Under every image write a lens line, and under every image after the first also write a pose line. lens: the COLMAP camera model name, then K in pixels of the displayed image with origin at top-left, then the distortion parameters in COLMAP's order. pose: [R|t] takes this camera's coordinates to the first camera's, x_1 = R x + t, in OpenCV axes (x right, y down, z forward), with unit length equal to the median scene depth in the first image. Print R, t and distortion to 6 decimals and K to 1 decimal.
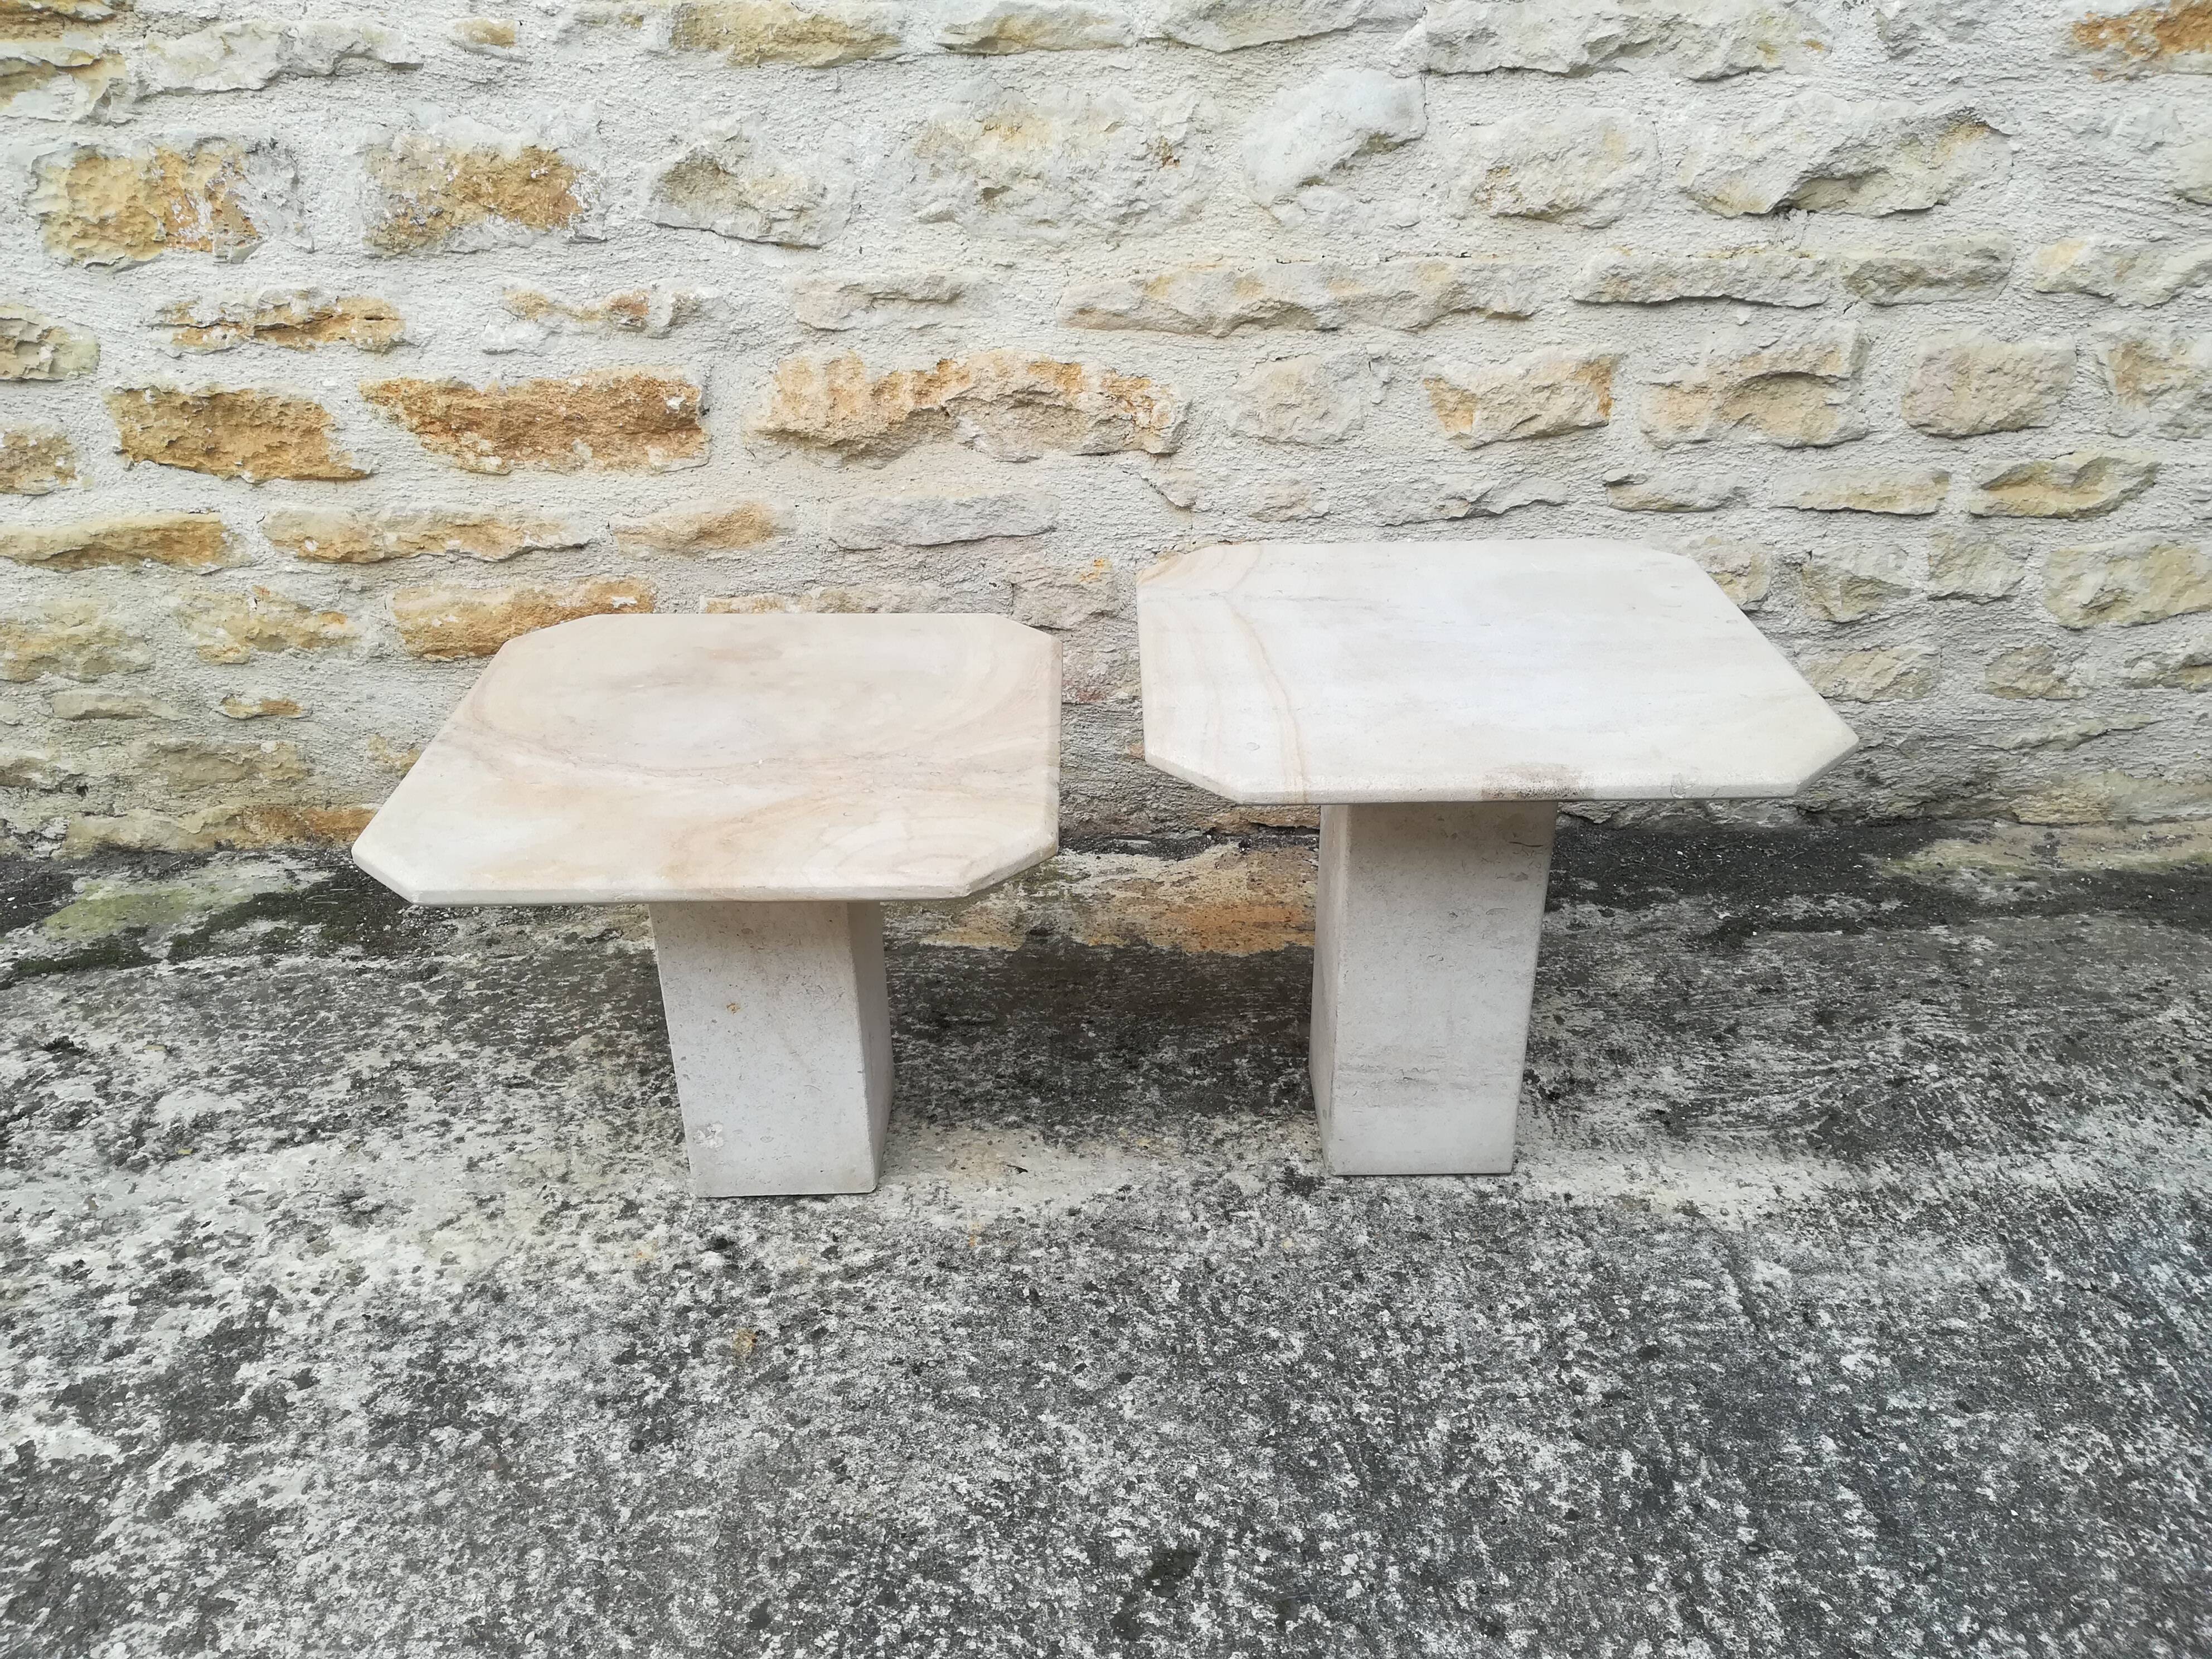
lens RADIAL K [[1720.2, 0, 1115.7], [0, 1720.2, 849.5], [0, 0, 1]] dist [0.050835, -0.074865]
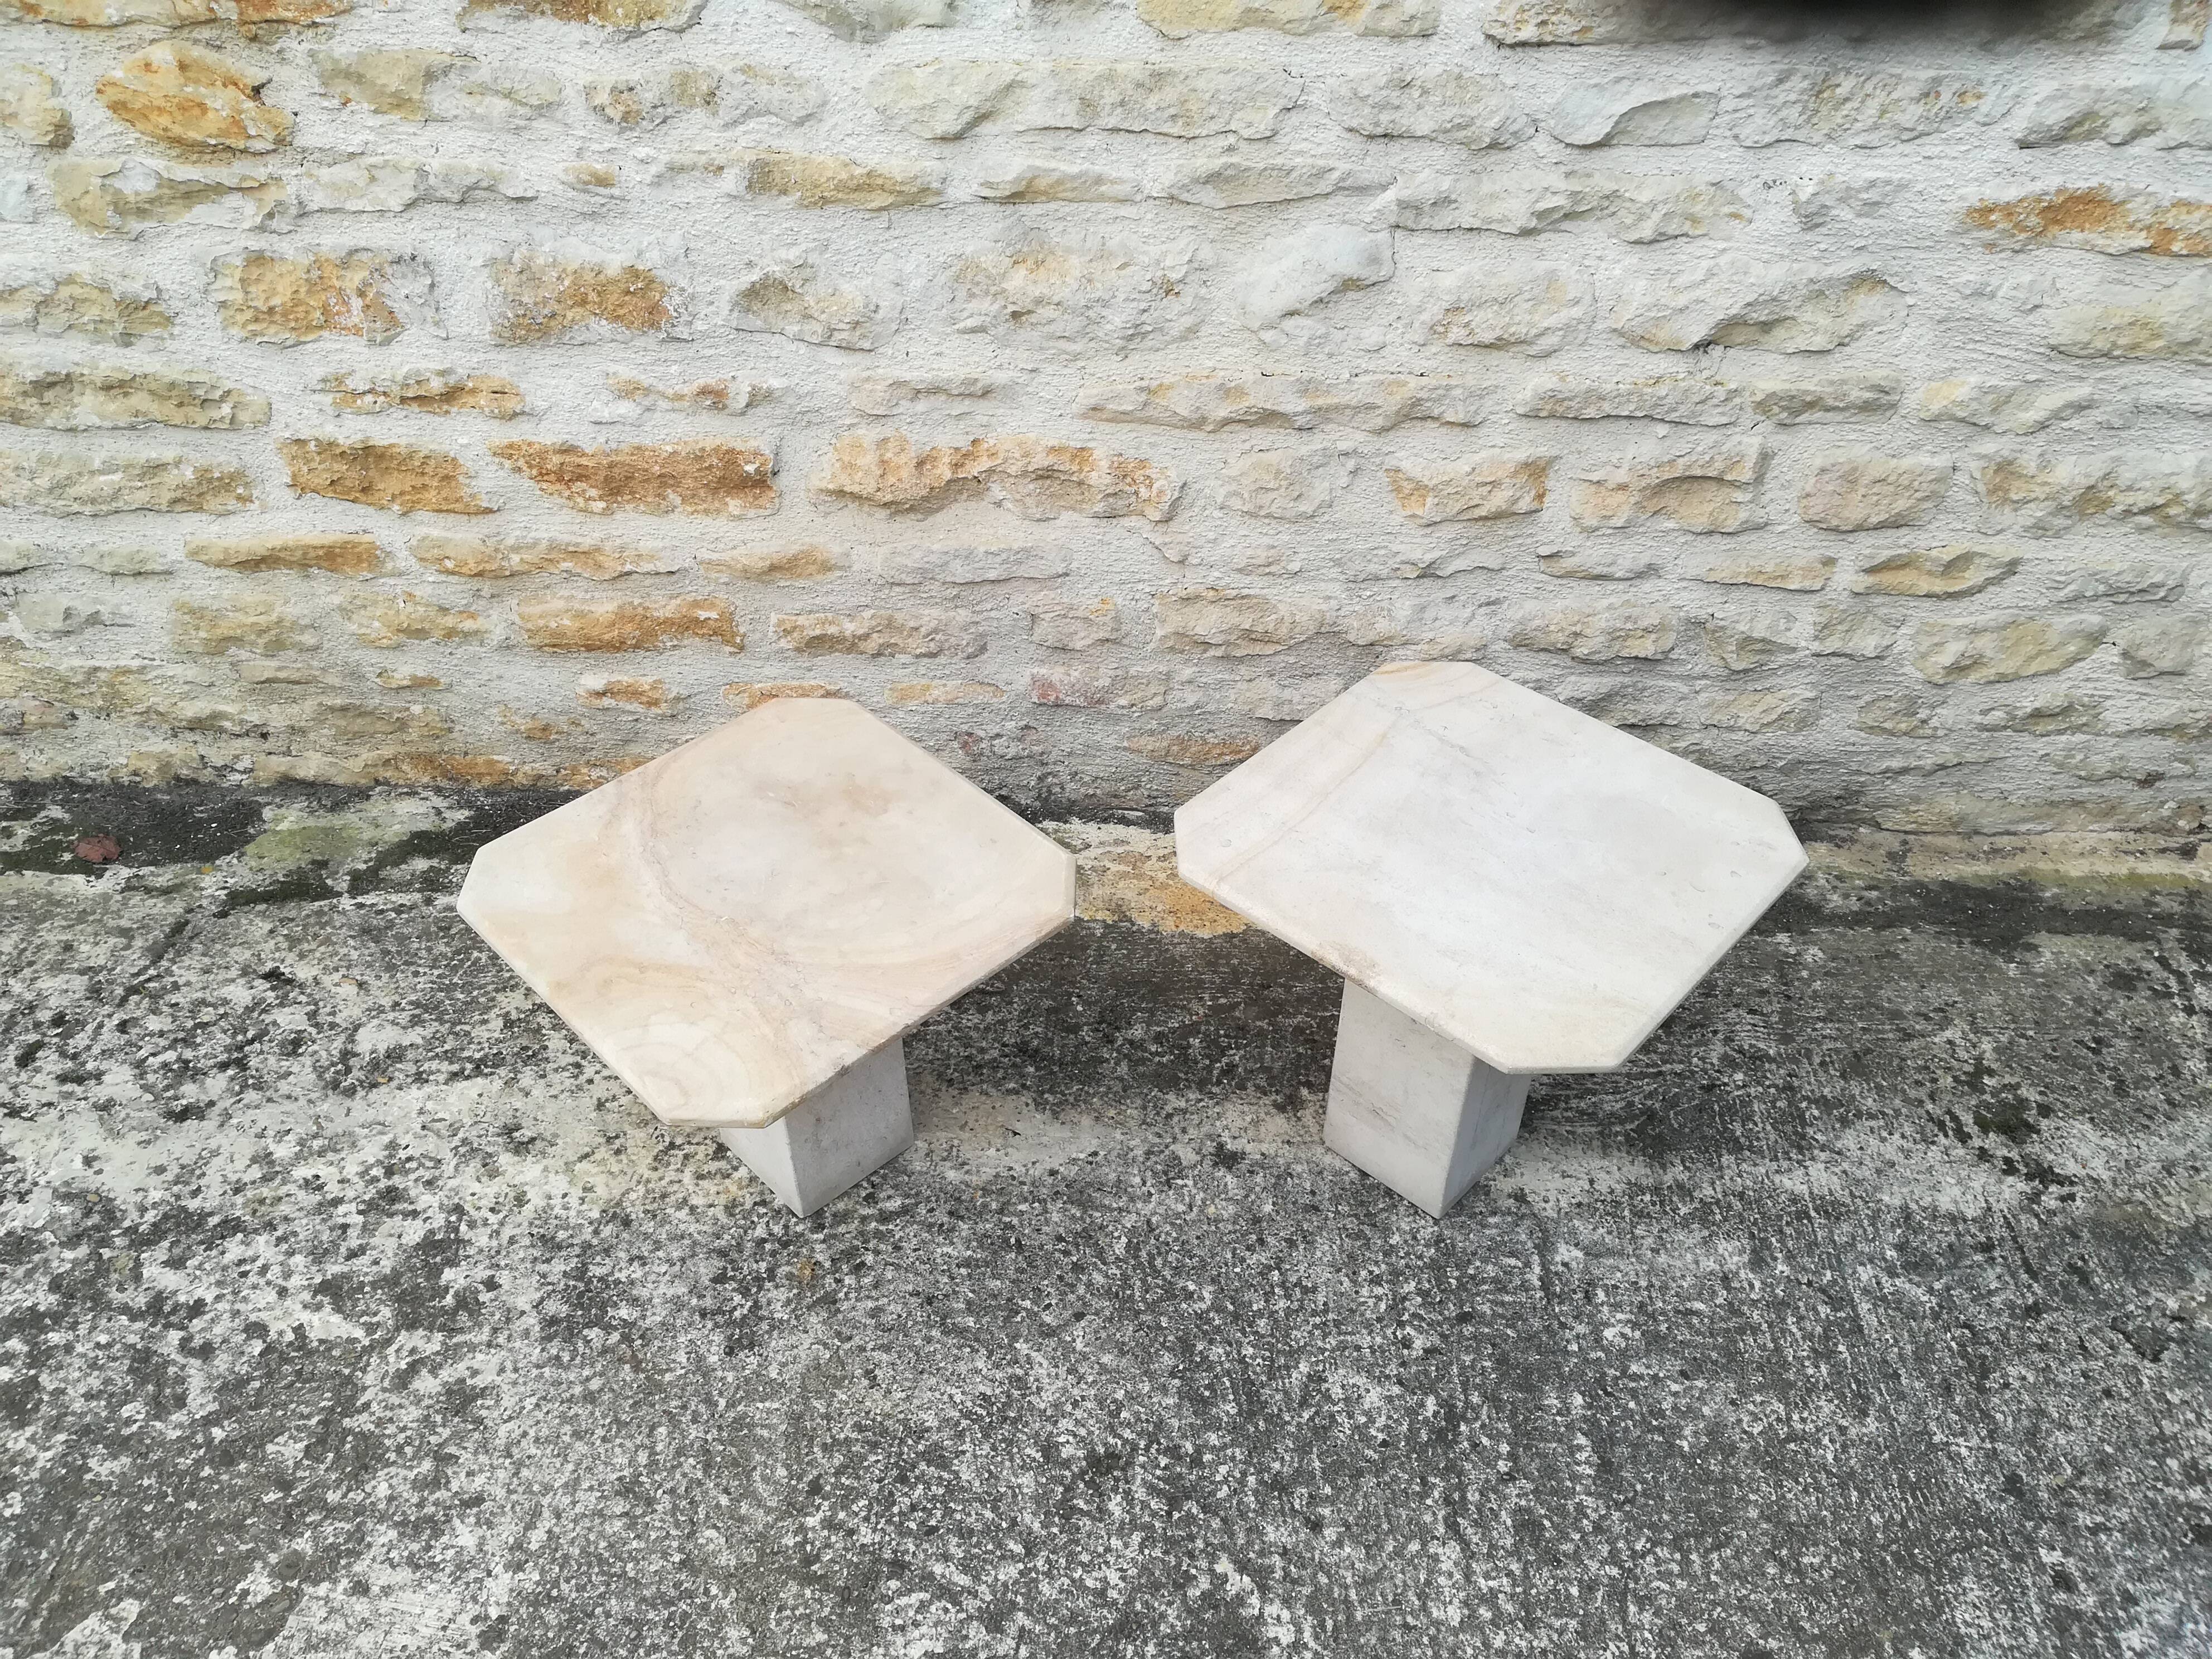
lens RADIAL K [[1720.2, 0, 1116.0], [0, 1720.2, 849.0], [0, 0, 1]] dist [0.050835, -0.074865]
pose [[0.998519, 0.044758, -0.030939, 0.056483], [-0.038003, 0.980632, 0.192137, -0.304882], [0.038940, -0.190676, 0.980880, -0.260396]]
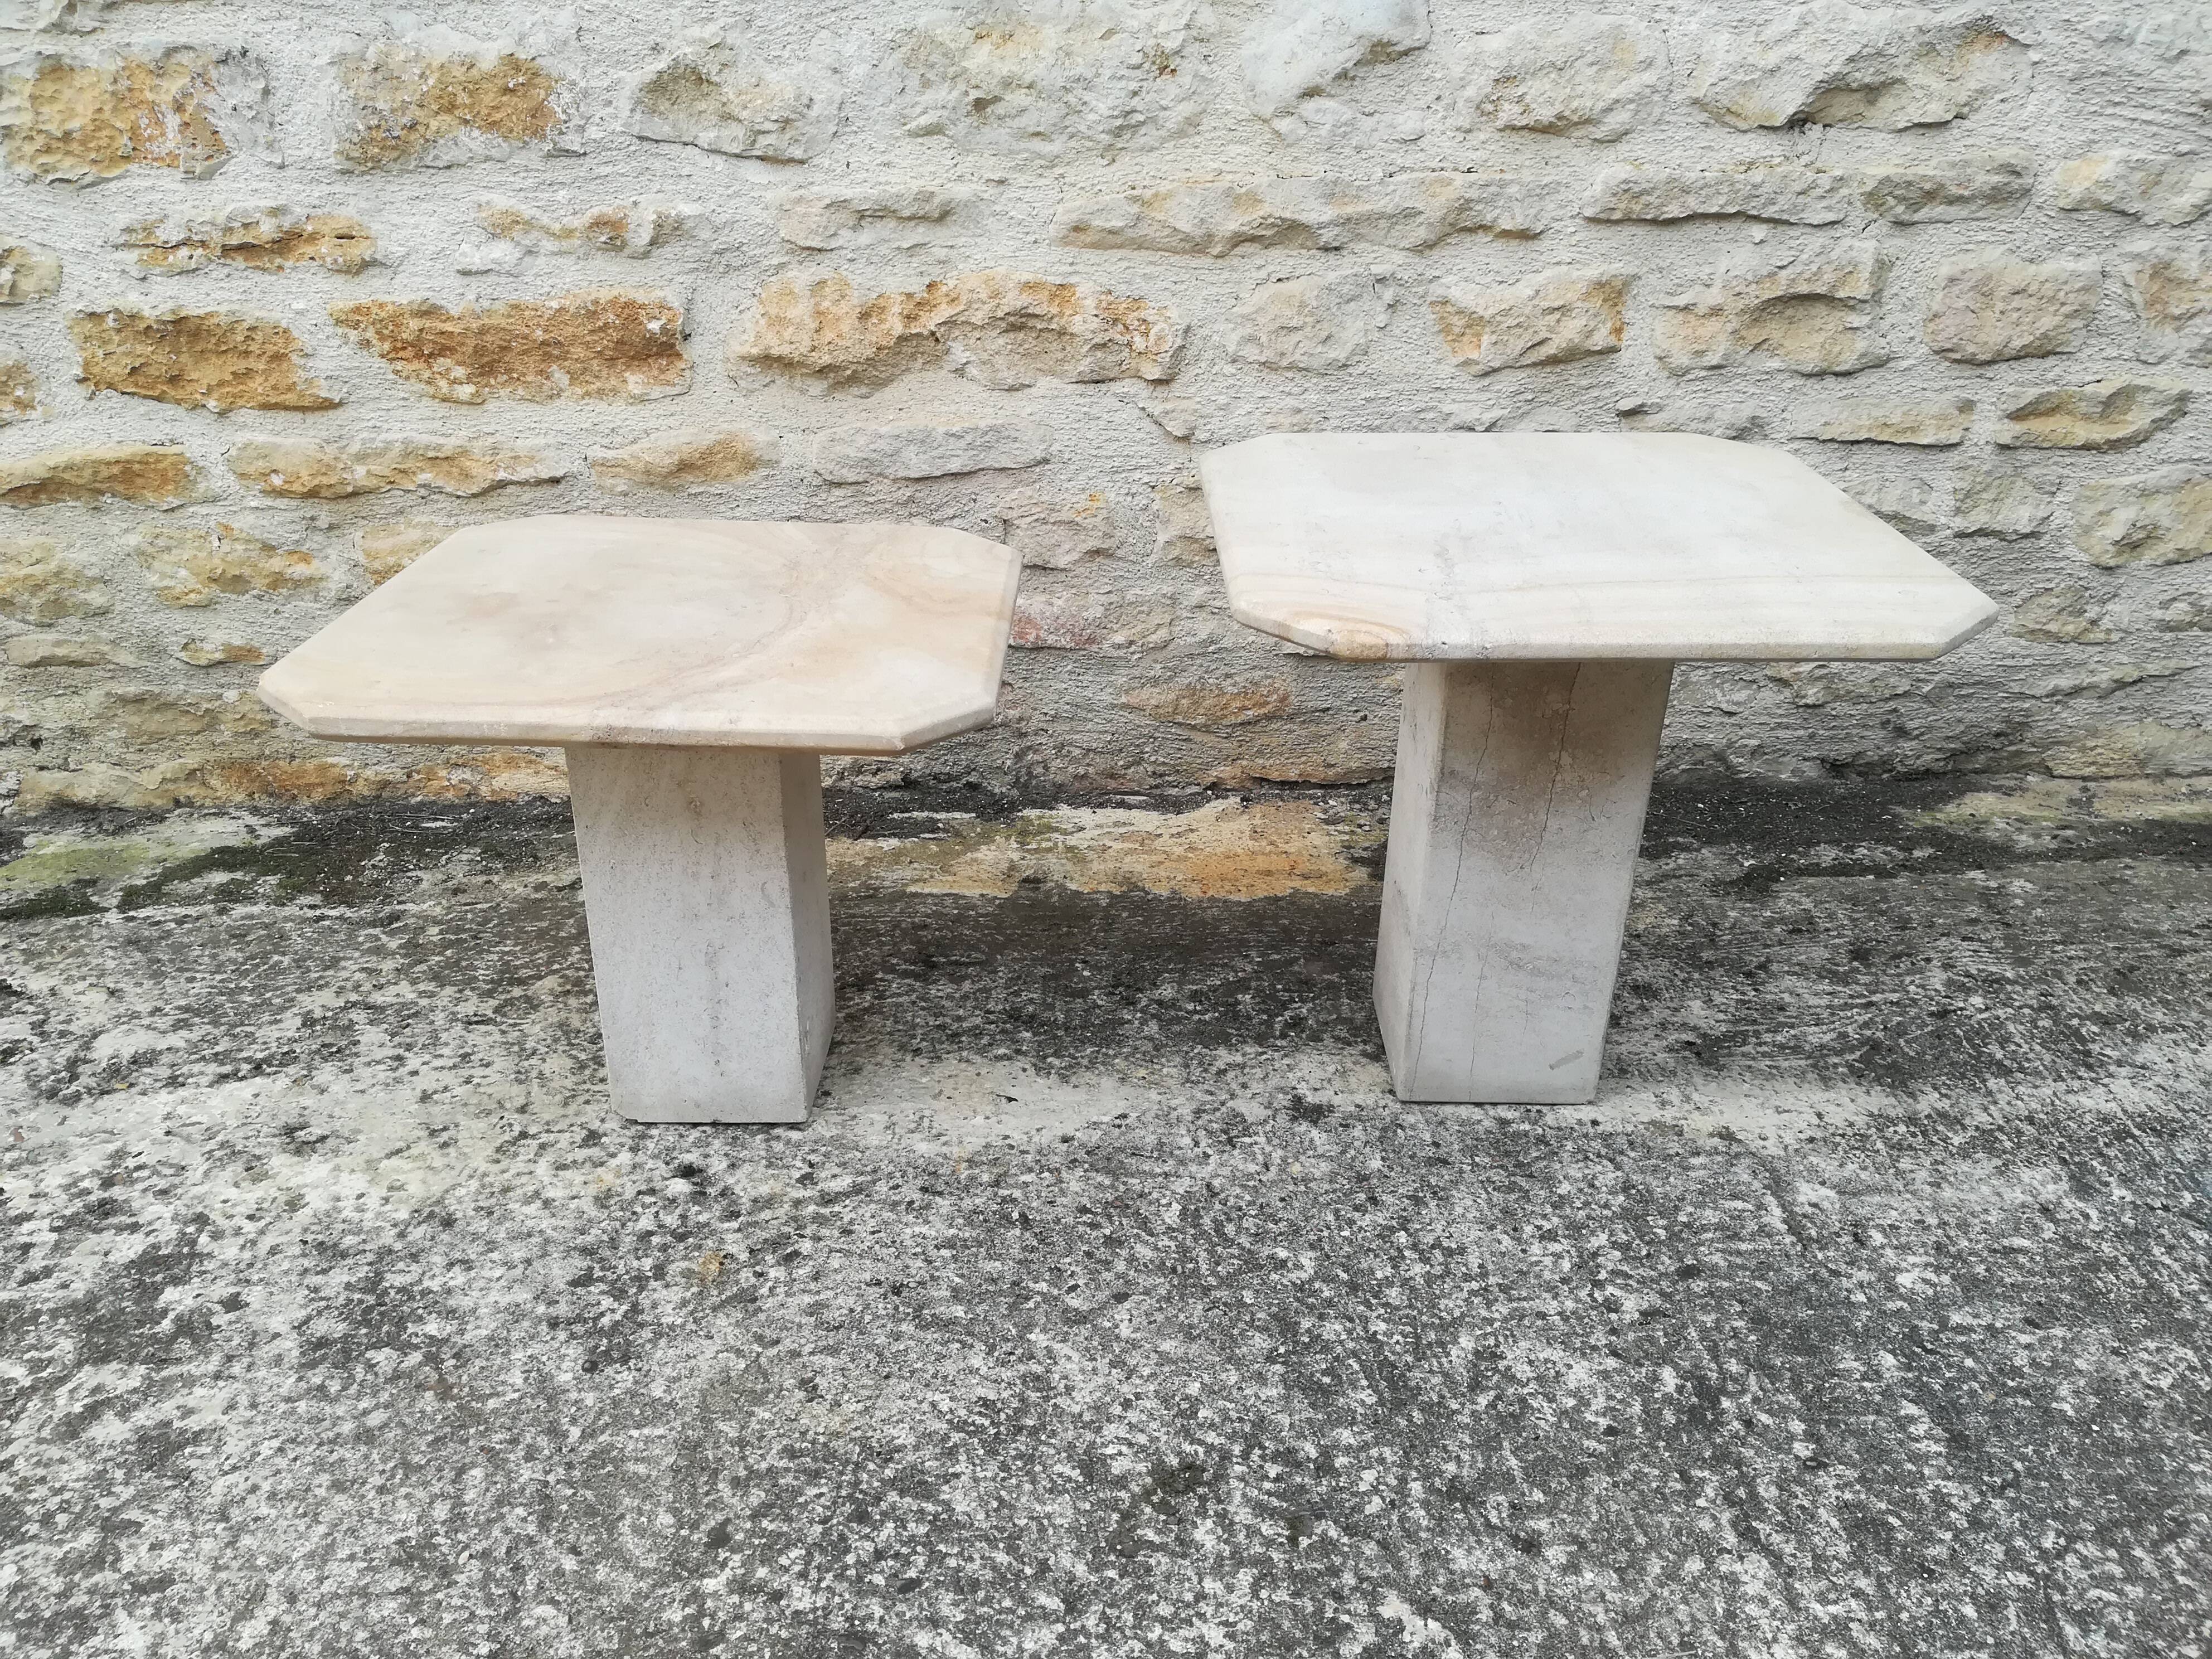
lens RADIAL K [[1720.2, 0, 1114.1], [0, 1720.2, 847.6], [0, 0, 1]] dist [0.050835, -0.074865]
pose [[0.999999, -0.001041, 0.000128, 0.001472], [0.001046, 0.998714, -0.050694, 0.105051], [-0.000075, 0.050695, 0.998714, 0.062070]]
